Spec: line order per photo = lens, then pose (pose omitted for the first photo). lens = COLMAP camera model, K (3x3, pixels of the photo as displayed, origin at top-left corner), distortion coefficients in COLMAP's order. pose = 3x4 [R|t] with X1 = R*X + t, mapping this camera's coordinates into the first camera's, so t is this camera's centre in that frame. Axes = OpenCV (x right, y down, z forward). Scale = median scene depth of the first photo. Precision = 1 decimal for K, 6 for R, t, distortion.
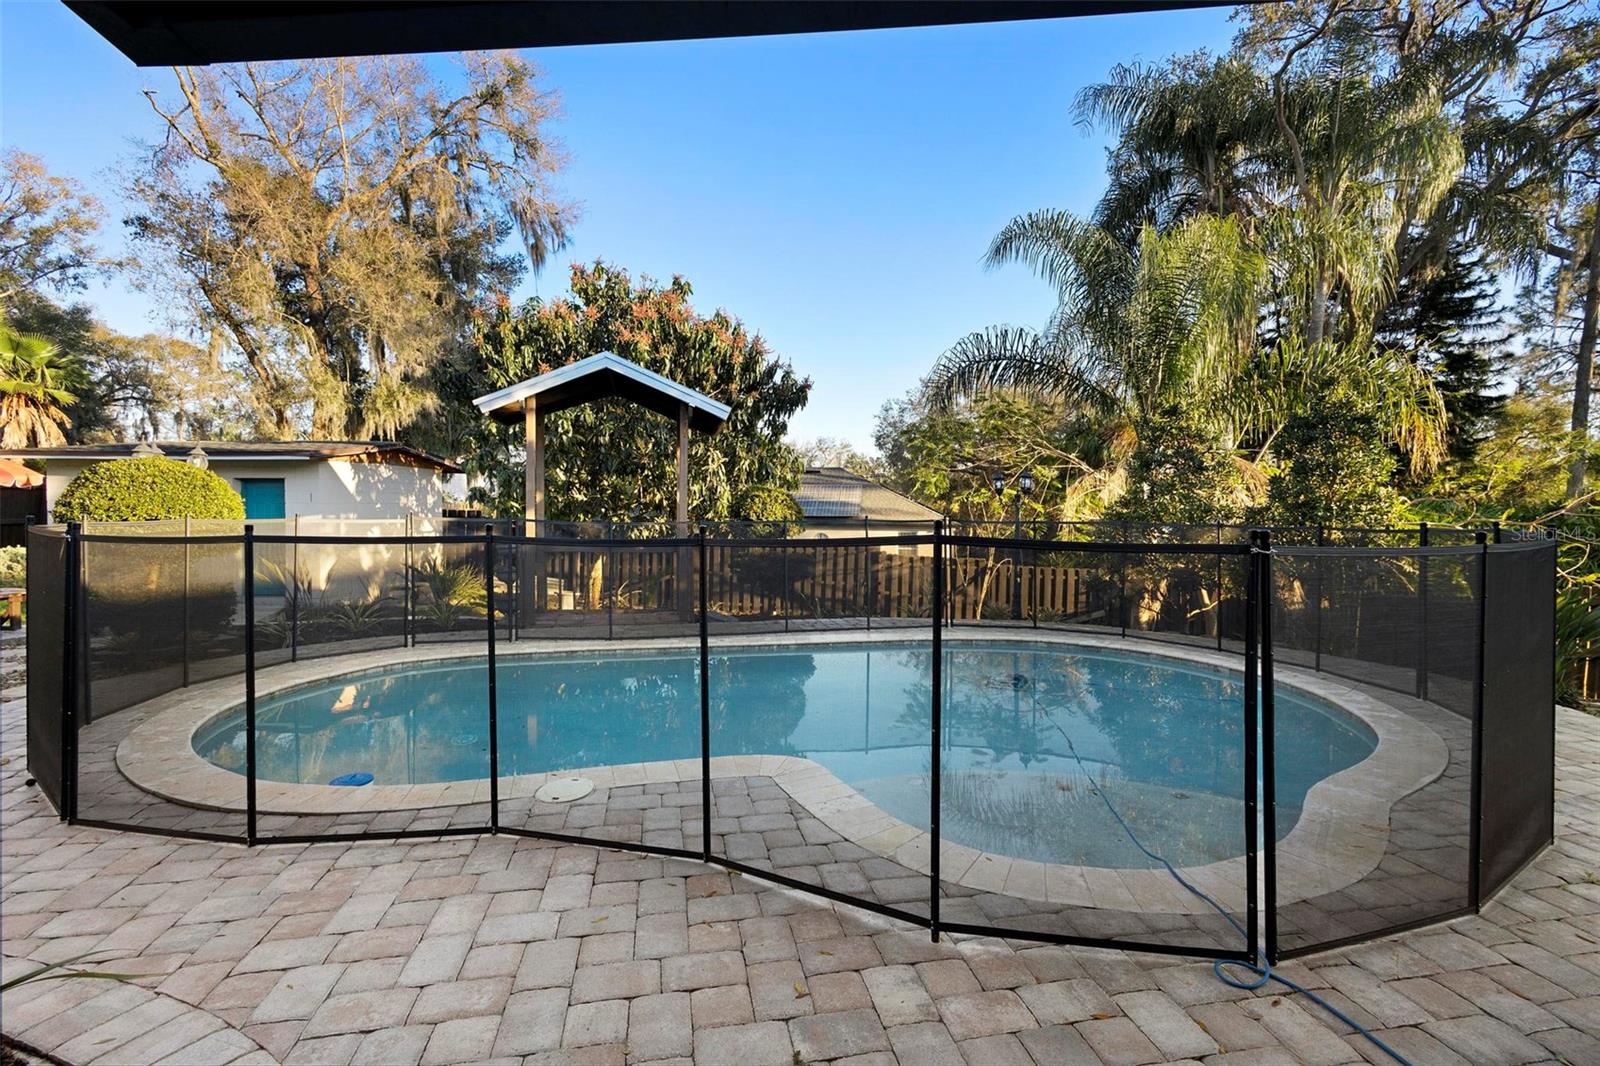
lens RADIAL K [[743.4, 0, 805.9], [0, 743.4, 525.5], [0, 0, 1]] dist [0.030730, -0.014194]
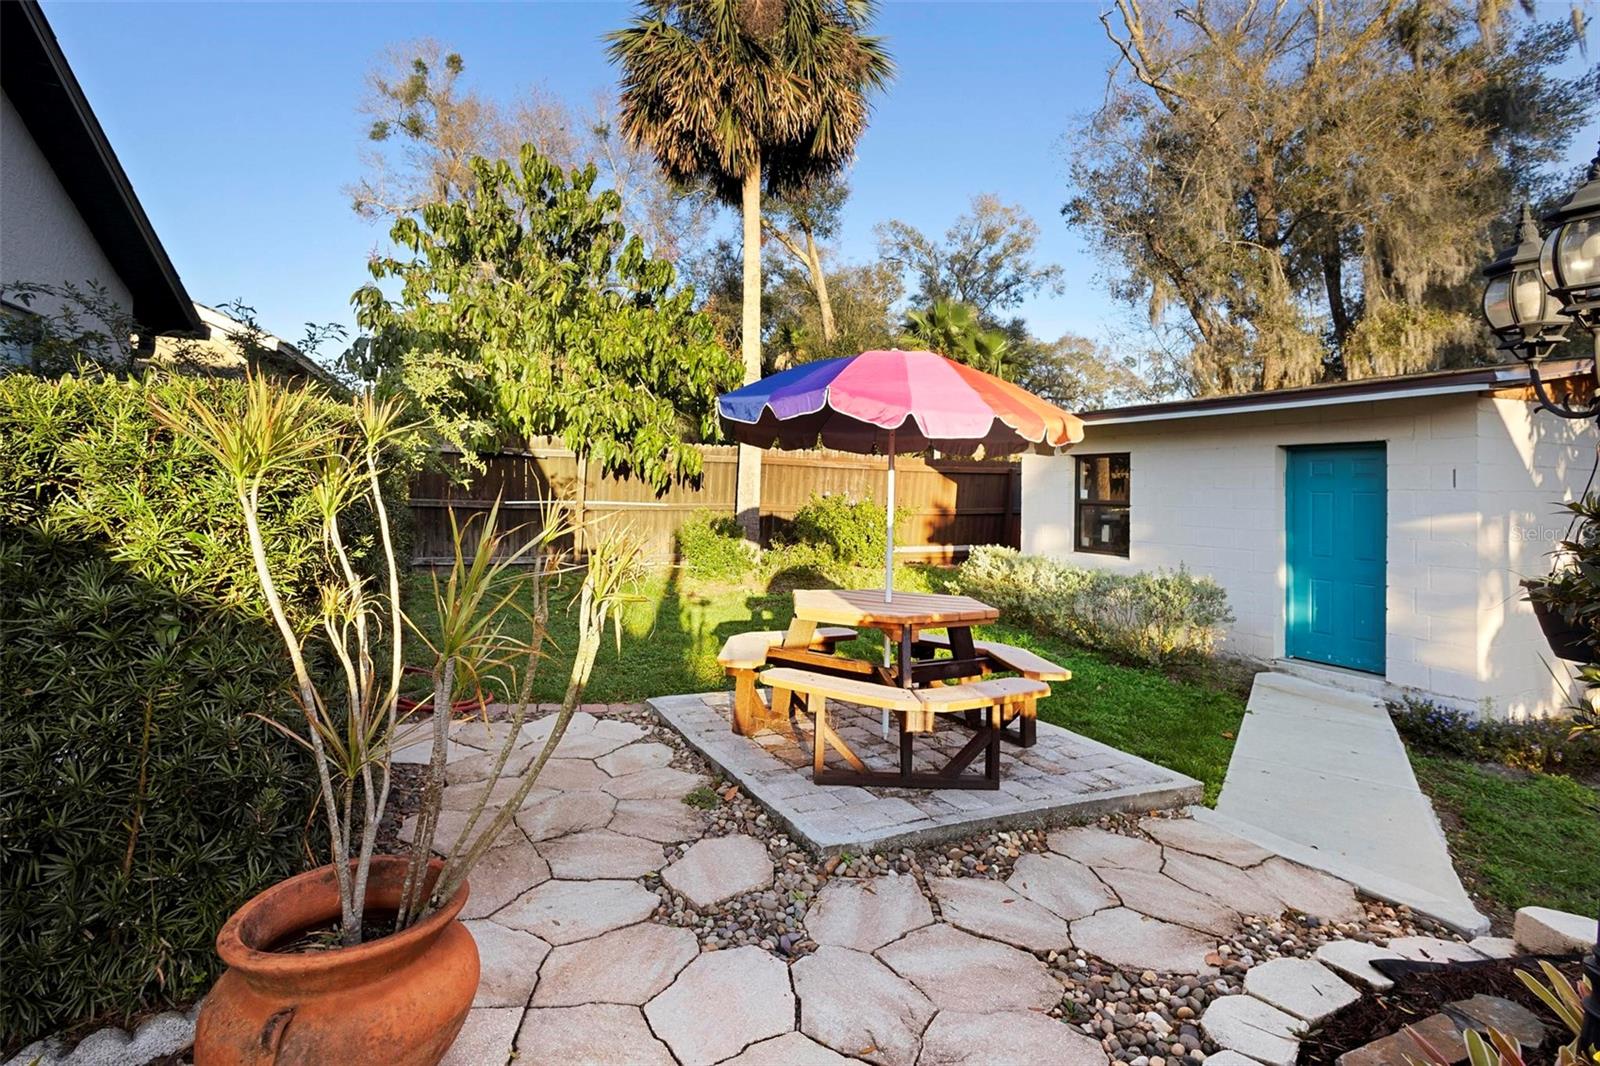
lens RADIAL K [[748.9, 0, 803.3], [0, 748.9, 503.2], [0, 0, 1]] dist [0.030834, -0.015966]
pose [[0.523937, 0.013368, -0.851652, -0.166587], [-0.029270, 0.999569, -0.002318, -0.002801], [0.851254, 0.026142, 0.524103, 0.144675]]
